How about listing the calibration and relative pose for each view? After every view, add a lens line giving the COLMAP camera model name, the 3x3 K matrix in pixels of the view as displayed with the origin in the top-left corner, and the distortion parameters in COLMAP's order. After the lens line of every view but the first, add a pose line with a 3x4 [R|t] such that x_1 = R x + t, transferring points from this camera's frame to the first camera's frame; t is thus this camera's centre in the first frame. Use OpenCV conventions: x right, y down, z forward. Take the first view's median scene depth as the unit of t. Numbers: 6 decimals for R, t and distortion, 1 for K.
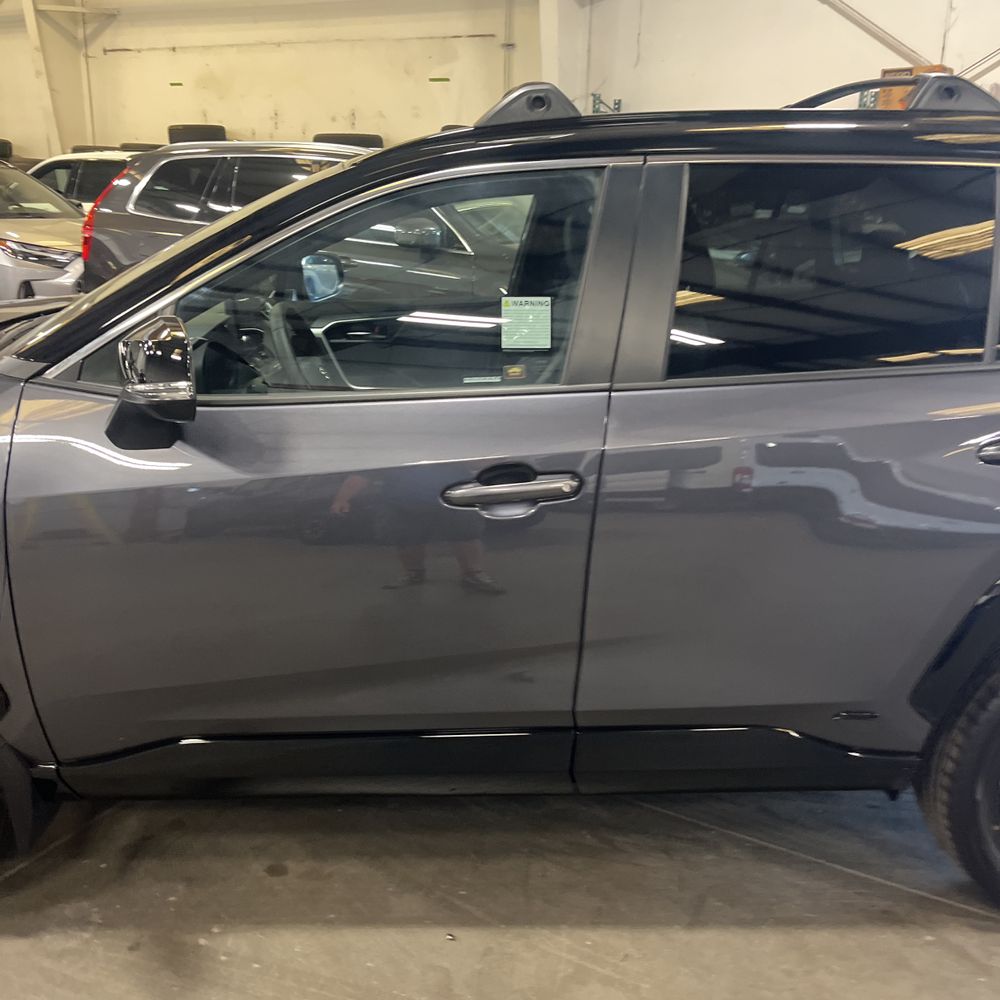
lens RADIAL K [[1016.1, 0, 495.0], [0, 1016.1, 500.9], [0, 0, 1]] dist [0.039497, -0.039597]
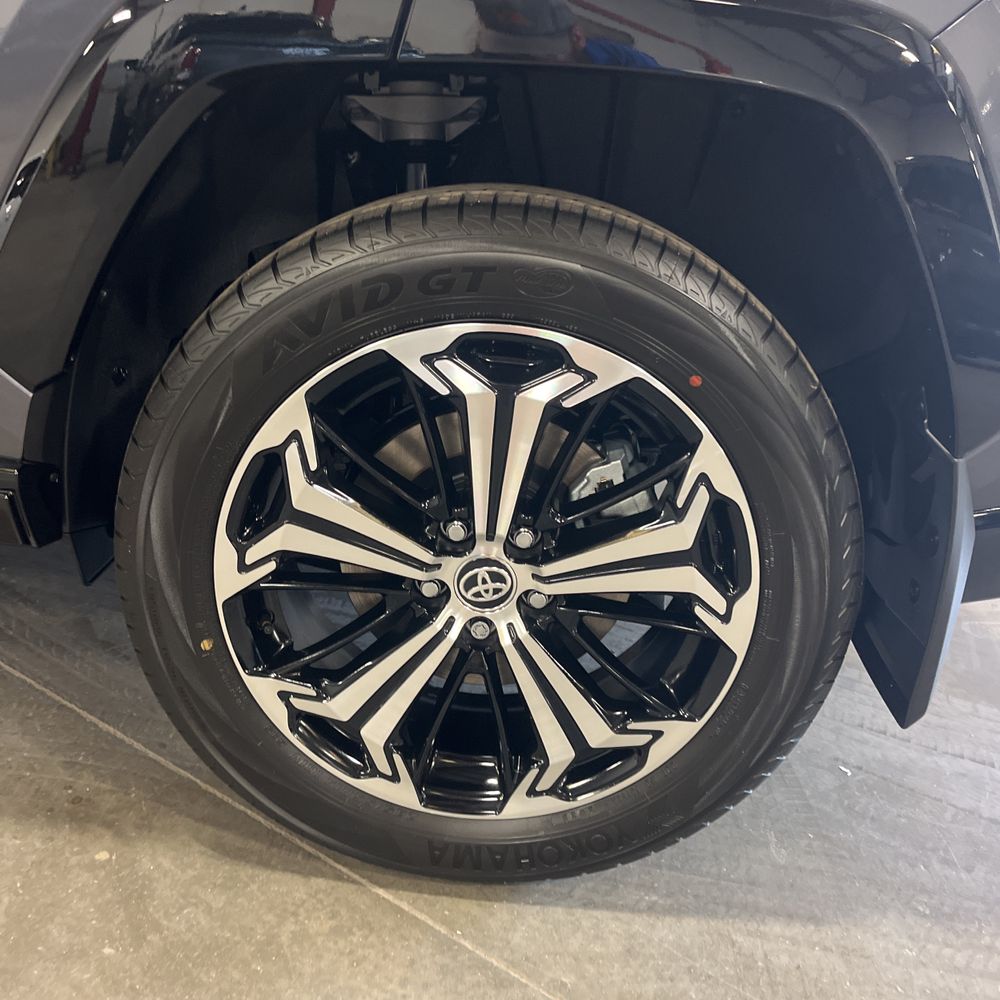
lens RADIAL K [[995.8, 0, 472.9], [0, 995.8, 498.4], [0, 0, 1]] dist [0.028447, -0.006758]
pose [[0.992727, 0.107905, -0.053380, 0.541281], [-0.104400, 0.992435, 0.064603, 0.180117], [0.059947, -0.058560, 0.996482, 0.473637]]
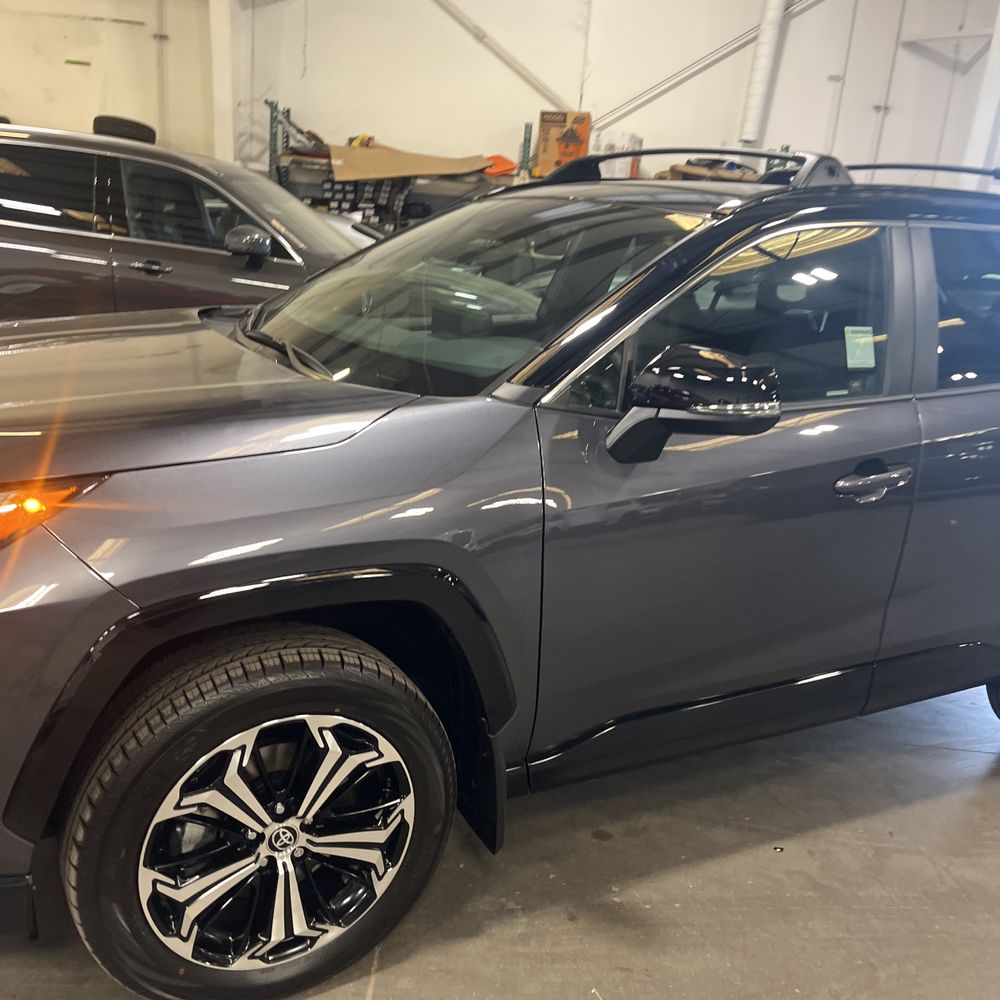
lens RADIAL K [[1015.8, 0, 495.4], [0, 1015.8, 512.3], [0, 0, 1]] dist [0.011677, 0.008506]
pose [[0.892430, -0.072335, 0.445349, -0.746431], [0.068310, 0.997348, 0.025105, -0.025469], [-0.445984, 0.008017, 0.895005, 0.049812]]
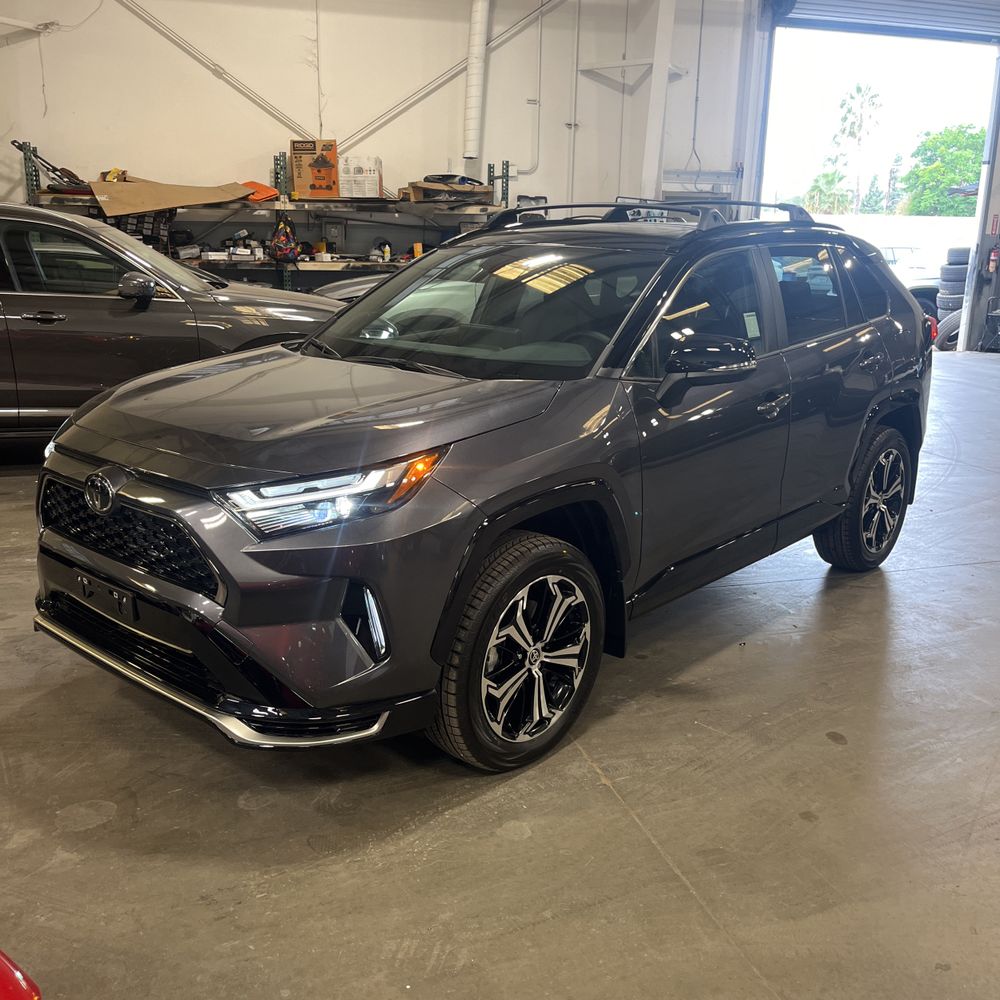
lens RADIAL K [[1016.1, 0, 495.0], [0, 1016.1, 500.9], [0, 0, 1]] dist [0.039497, -0.039597]
pose [[0.698289, -0.192215, 0.689526, -1.436689], [0.210208, 0.975865, 0.059156, -0.045105], [-0.684255, 0.103637, 0.721841, -0.088359]]
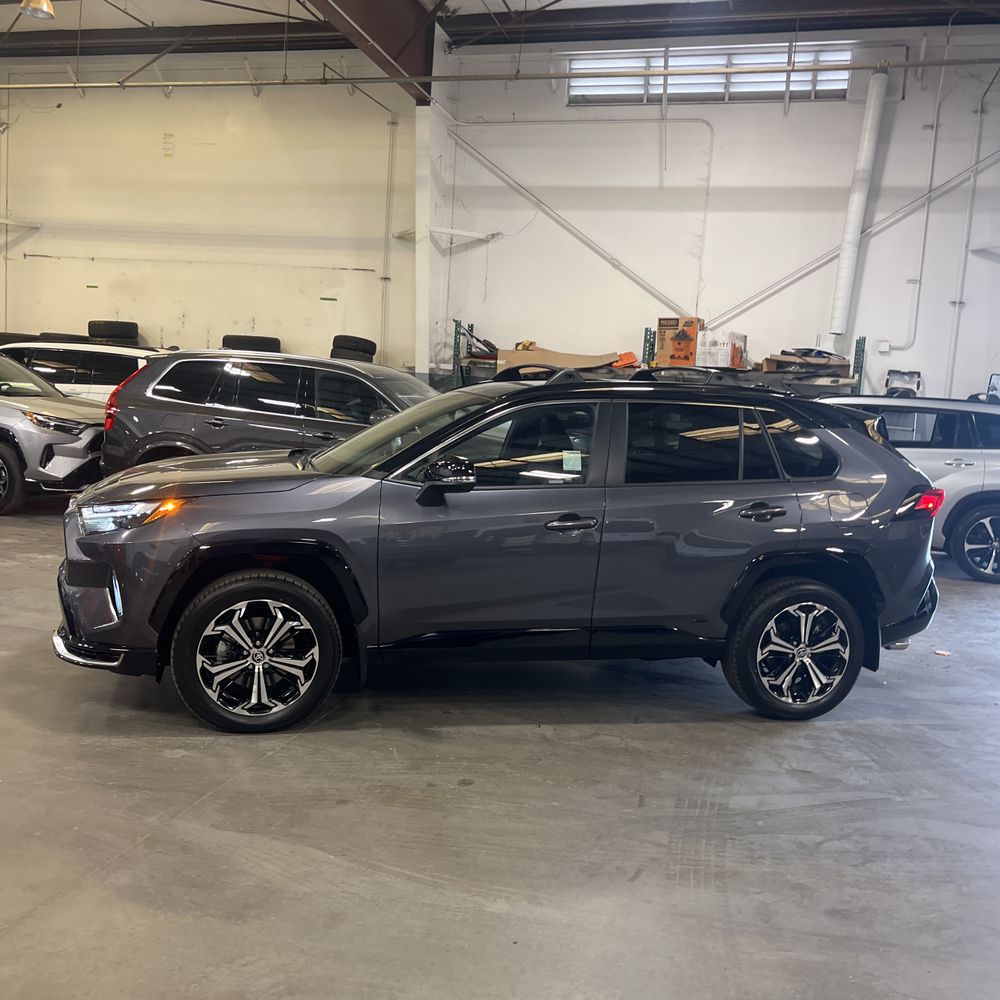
lens RADIAL K [[1016.1, 0, 495.0], [0, 1016.1, 500.9], [0, 0, 1]] dist [0.039497, -0.039597]
pose [[0.977889, 0.014390, 0.208630, -0.535124], [0.021804, 0.985177, -0.170151, 0.275027], [-0.207986, 0.170938, 0.963080, -1.083545]]
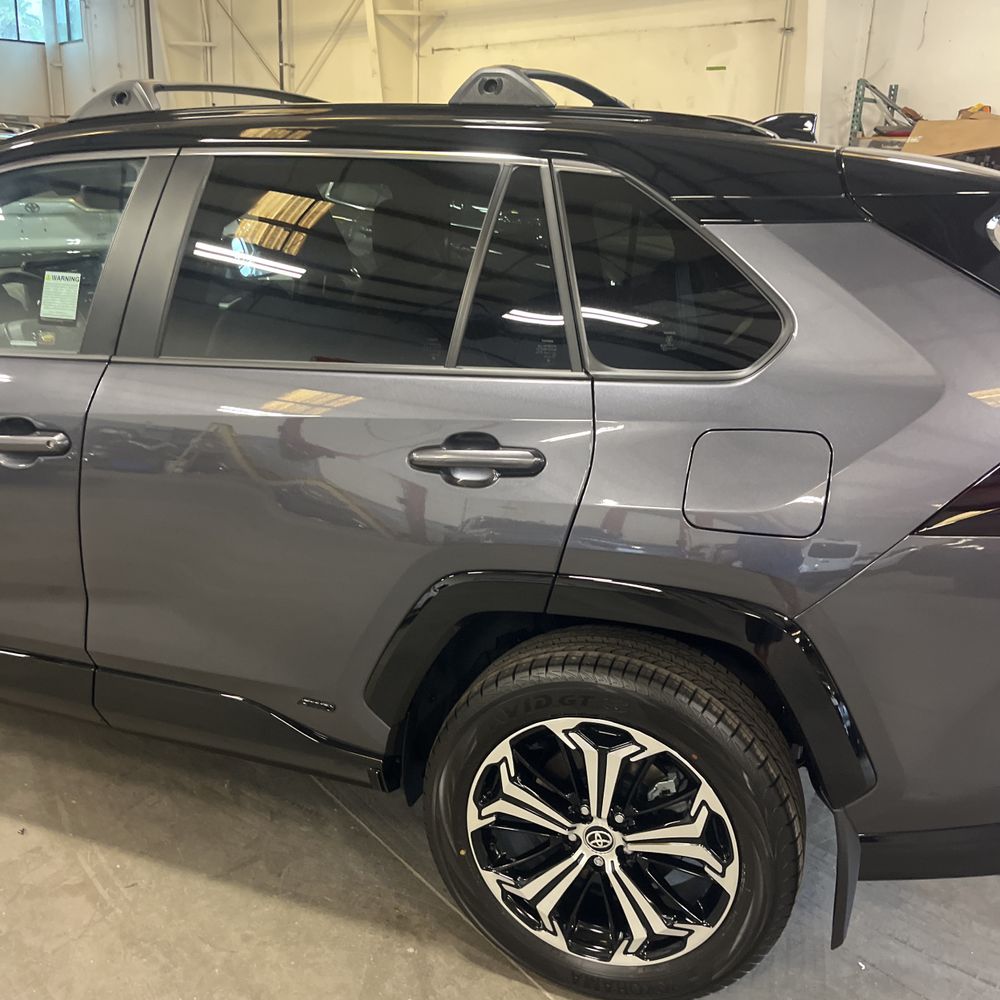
lens RADIAL K [[1016.7, 0, 489.8], [0, 1016.7, 499.4], [0, 0, 1]] dist [0.068774, -0.092318]
pose [[0.925070, 0.125656, -0.358409, 0.701434], [-0.123718, 0.991910, 0.028435, -0.033668], [0.359082, 0.018037, 0.933132, 0.092556]]
